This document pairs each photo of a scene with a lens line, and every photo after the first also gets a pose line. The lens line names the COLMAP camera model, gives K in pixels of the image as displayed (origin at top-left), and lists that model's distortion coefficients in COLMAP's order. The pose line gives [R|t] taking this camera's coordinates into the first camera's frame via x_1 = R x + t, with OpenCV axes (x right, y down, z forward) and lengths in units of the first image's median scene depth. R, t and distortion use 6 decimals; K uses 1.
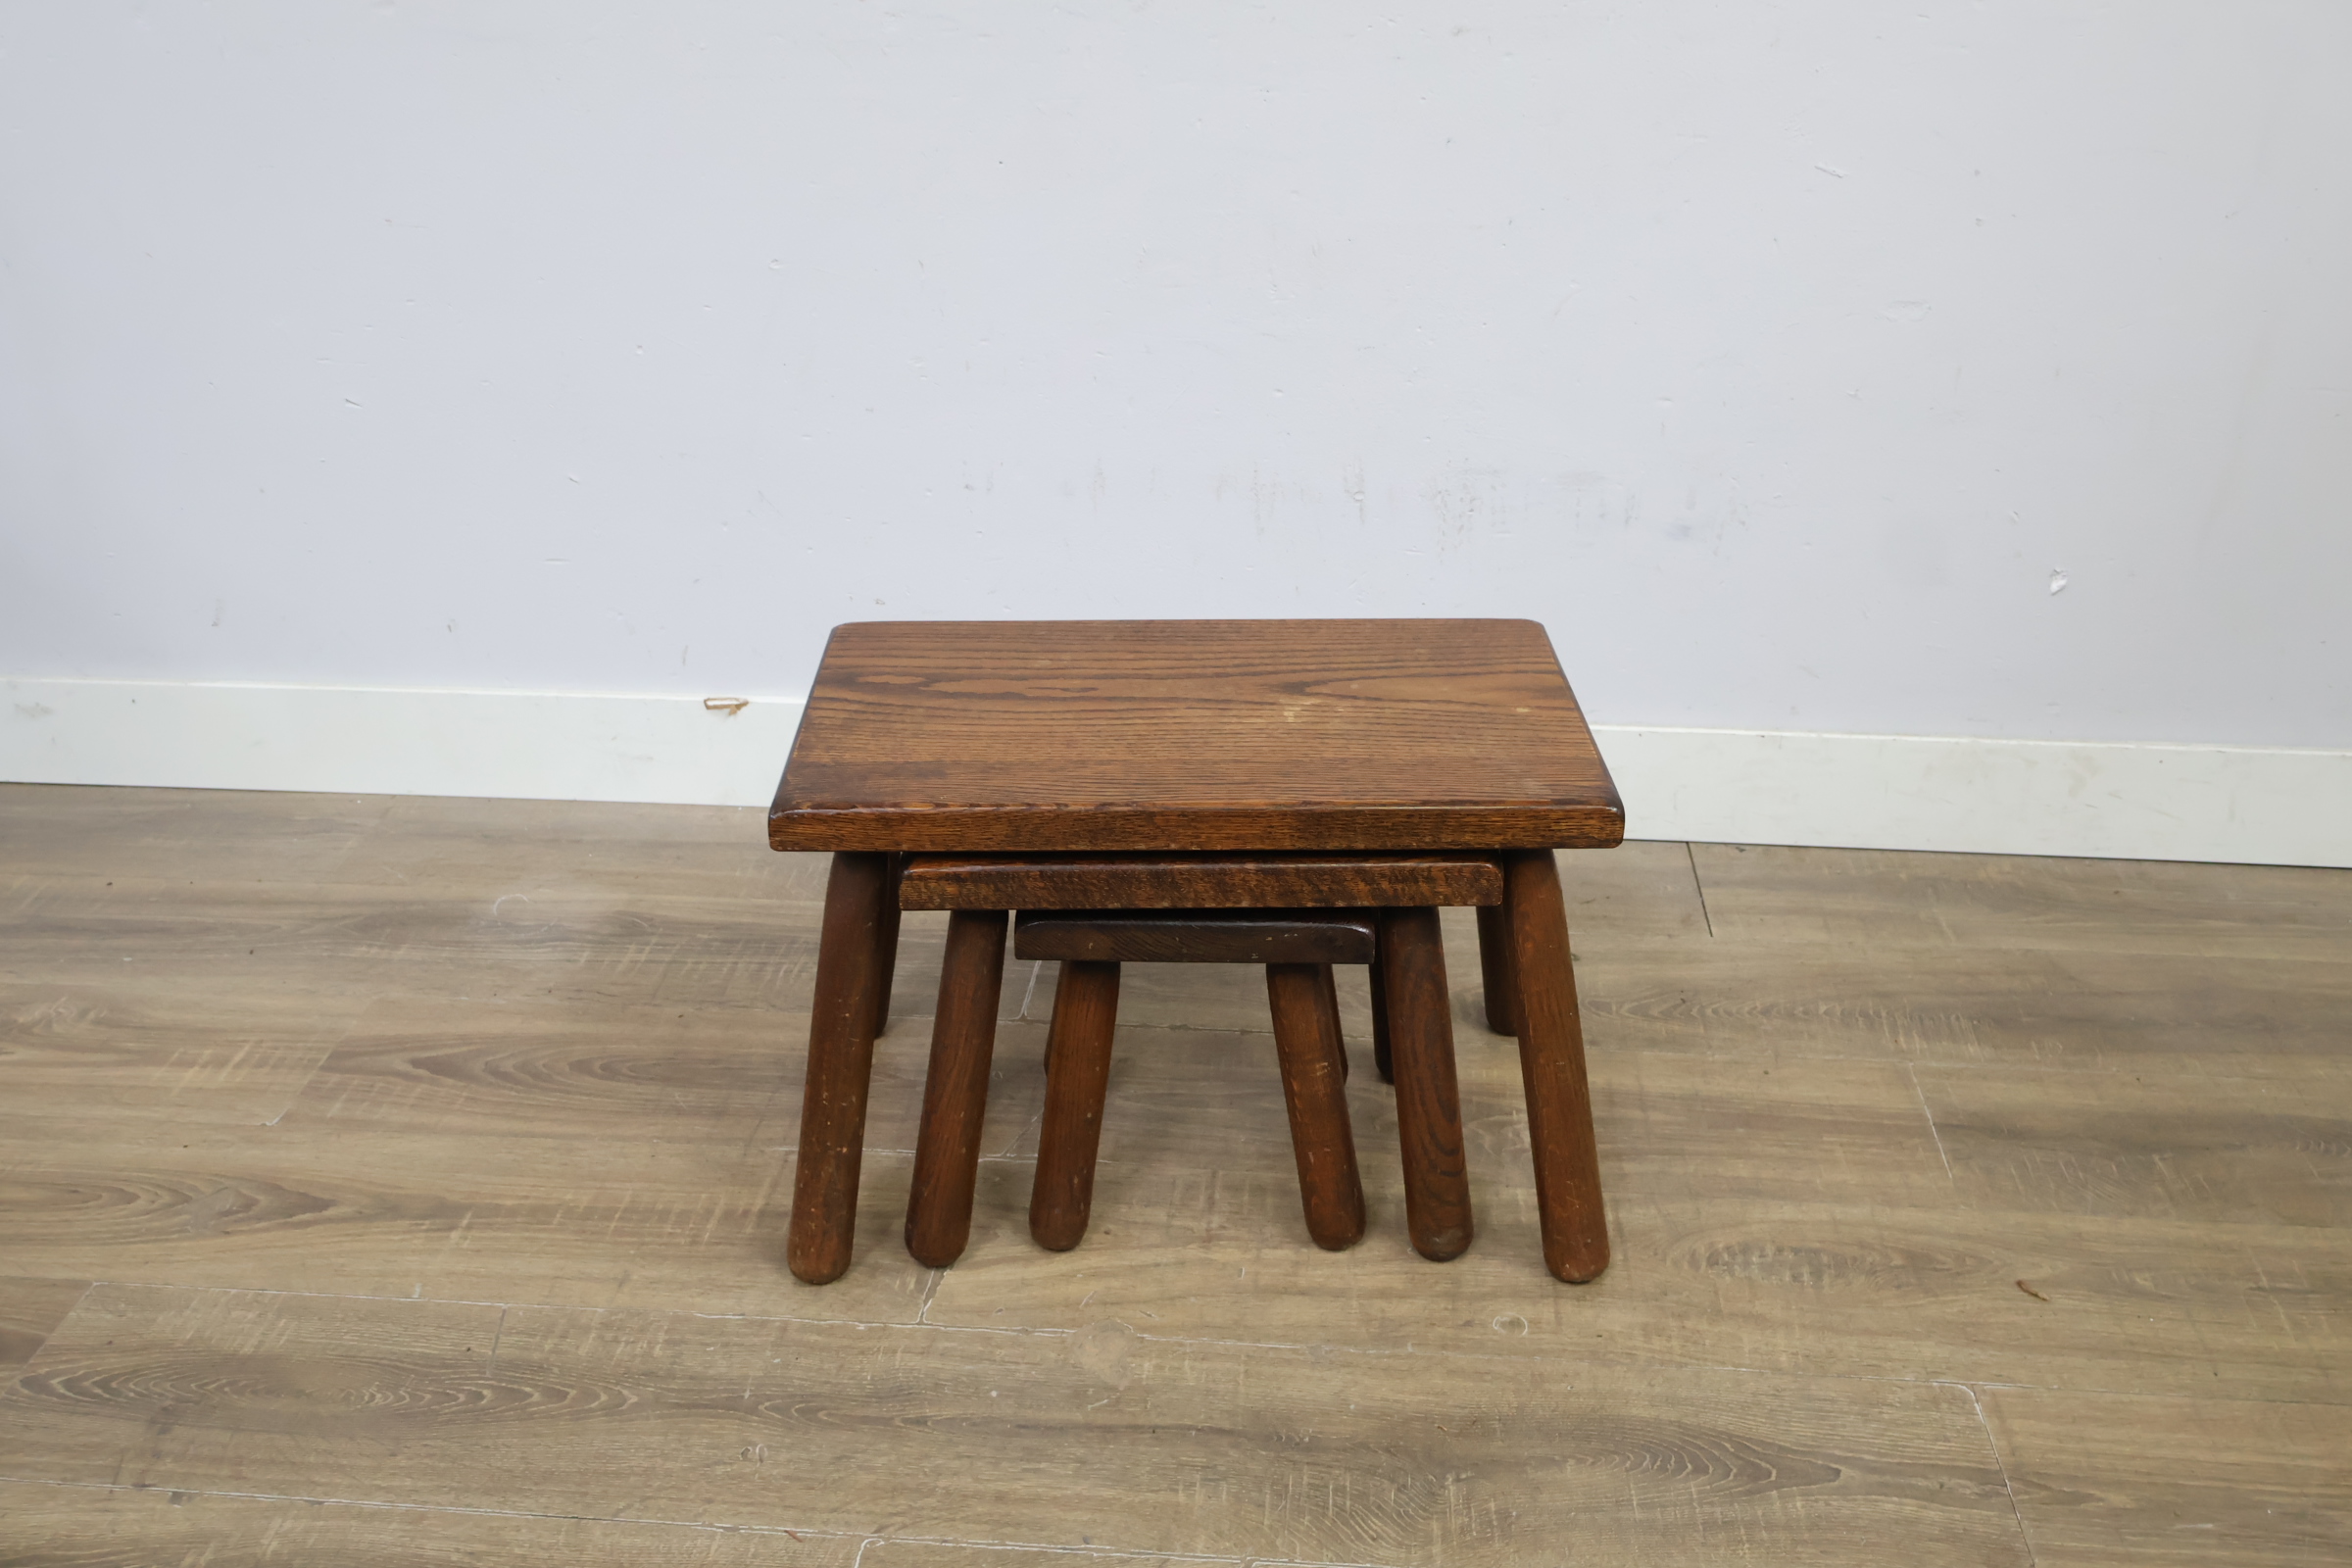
lens RADIAL K [[2254.4, 0, 1173.1], [0, 2254.4, 784.9], [0, 0, 1]] dist [-0.000162, 0.003518]
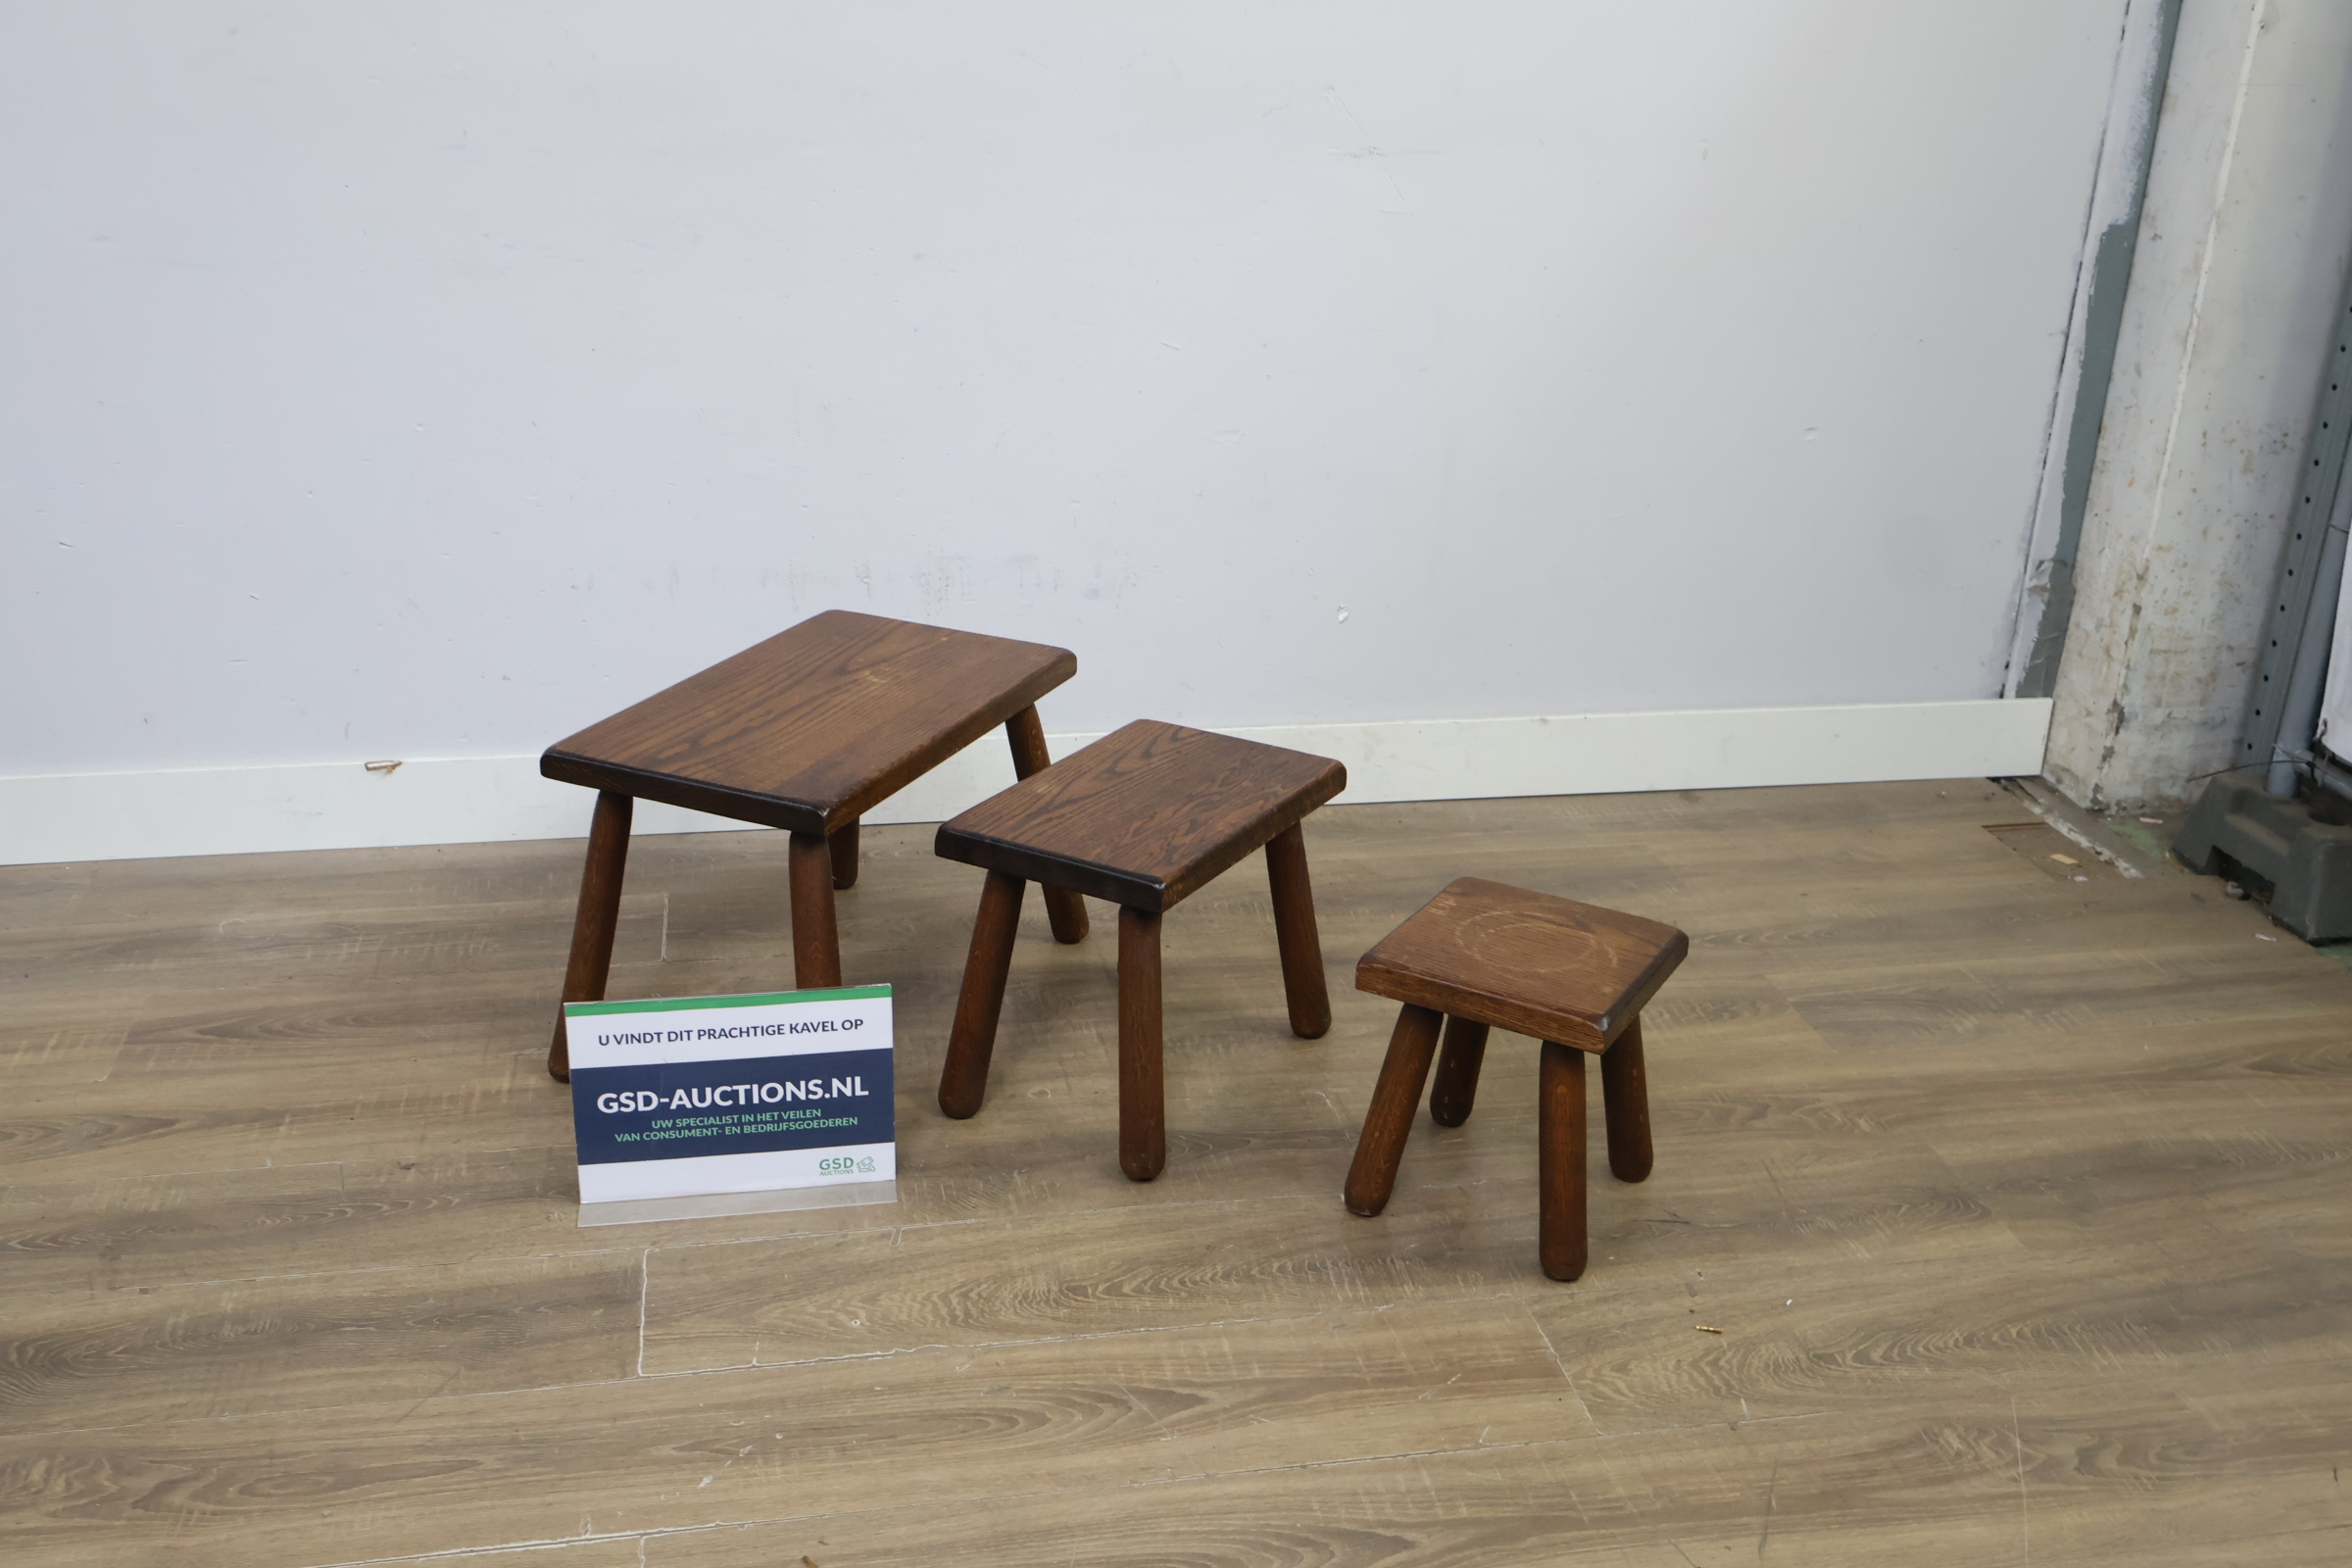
lens RADIAL K [[2252.6, 0, 1198.9], [0, 2252.6, 787.4], [0, 0, 1]] dist [0.004192, -0.014737]
pose [[0.957795, -0.073006, 0.278027, -0.155545], [0.089637, 0.994838, -0.047567, 0.112075], [-0.273119, 0.070481, 0.959395, -0.510728]]
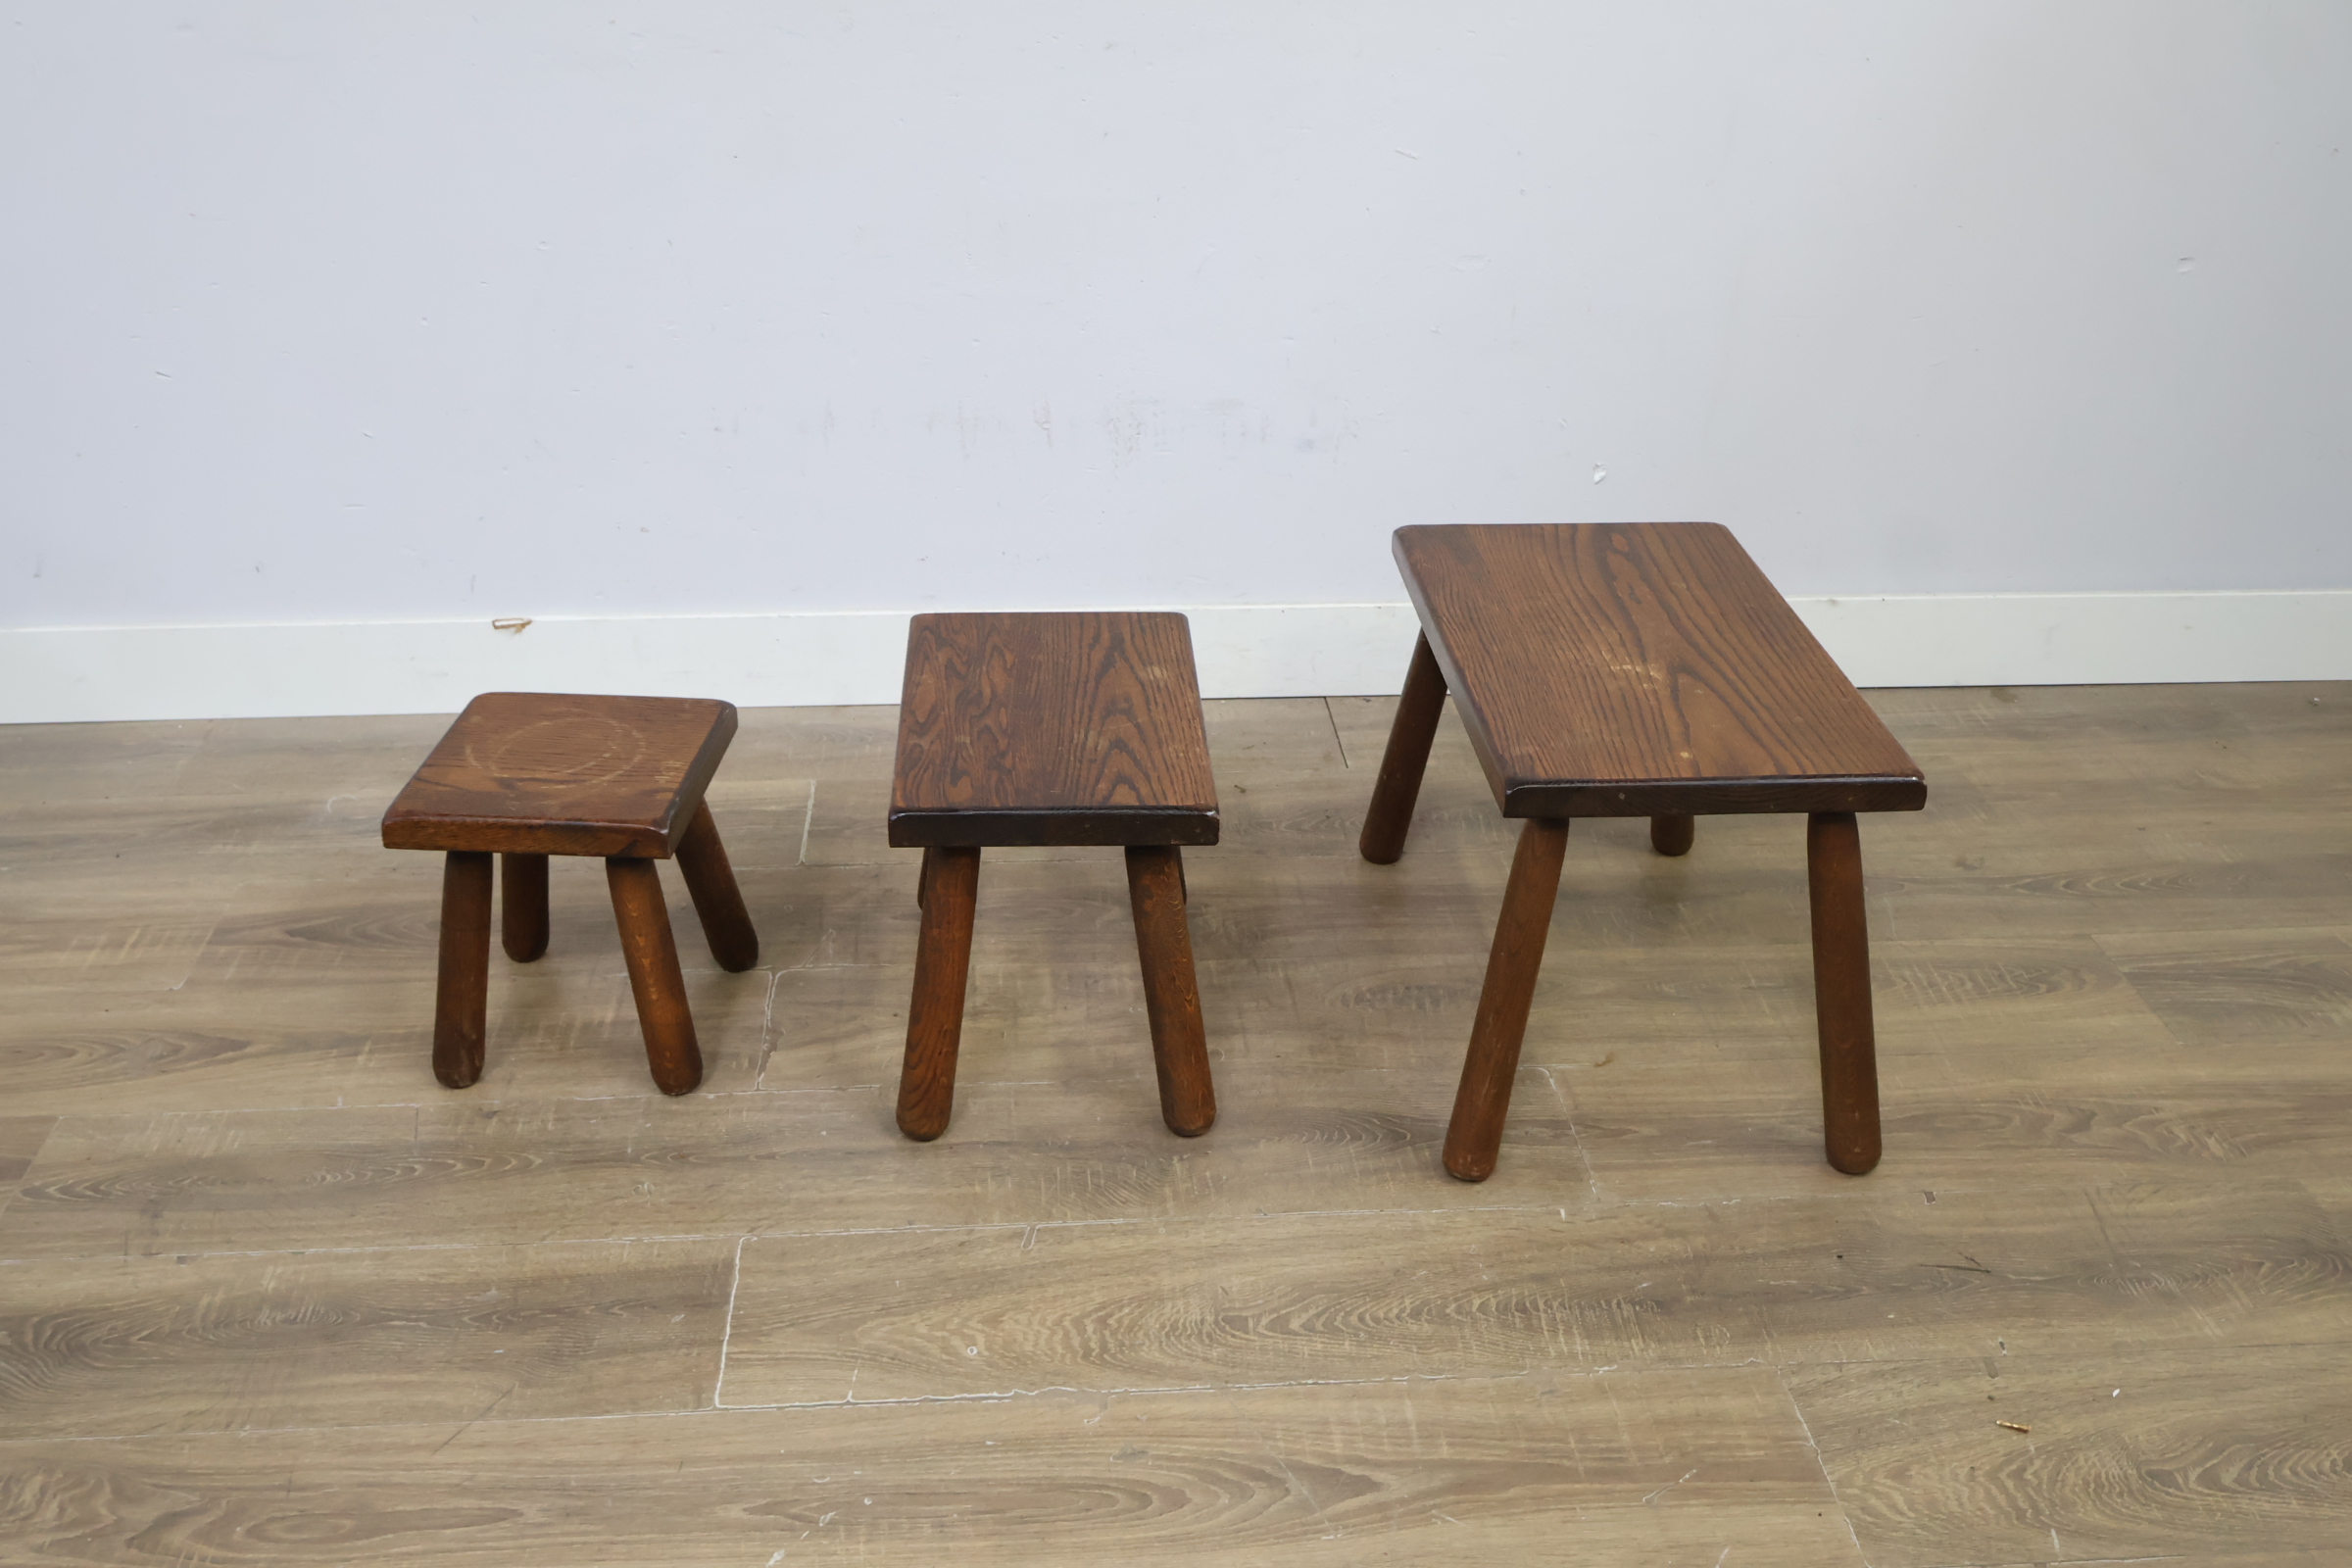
lens RADIAL K [[2258.4, 0, 1181.6], [0, 2258.4, 783.4], [0, 0, 1]] dist [-0.001485, 0.004097]
pose [[0.985761, -0.060387, 0.156936, -0.064352], [0.054893, 0.997726, 0.039115, 0.027746], [-0.158941, -0.029943, 0.986834, -0.291369]]
